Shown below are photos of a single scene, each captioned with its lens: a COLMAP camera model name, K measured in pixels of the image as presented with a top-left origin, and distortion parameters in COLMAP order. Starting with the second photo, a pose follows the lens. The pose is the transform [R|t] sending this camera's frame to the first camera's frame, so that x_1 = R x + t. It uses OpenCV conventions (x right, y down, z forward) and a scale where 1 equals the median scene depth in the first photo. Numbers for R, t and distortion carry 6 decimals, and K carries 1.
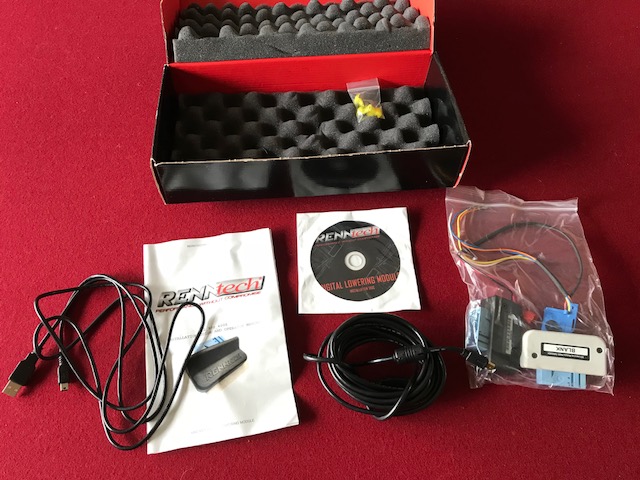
lens RADIAL K [[527.3, 0, 320.0], [0, 527.3, 240.0], [0, 0, 1]] dist [-0.001101, -0.012535]
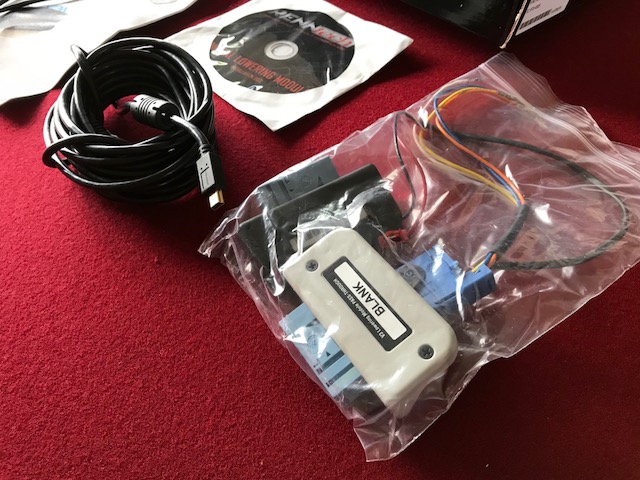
lens RADIAL K [[527.3, 0, 320.0], [0, 527.3, 240.0], [0, 0, 1]] dist [-0.001101, -0.012535]
pose [[0.664839, 0.583785, -0.466030, 0.604475], [-0.635307, 0.770056, 0.058303, 0.171761], [0.392906, 0.257310, 0.882846, 0.602459]]
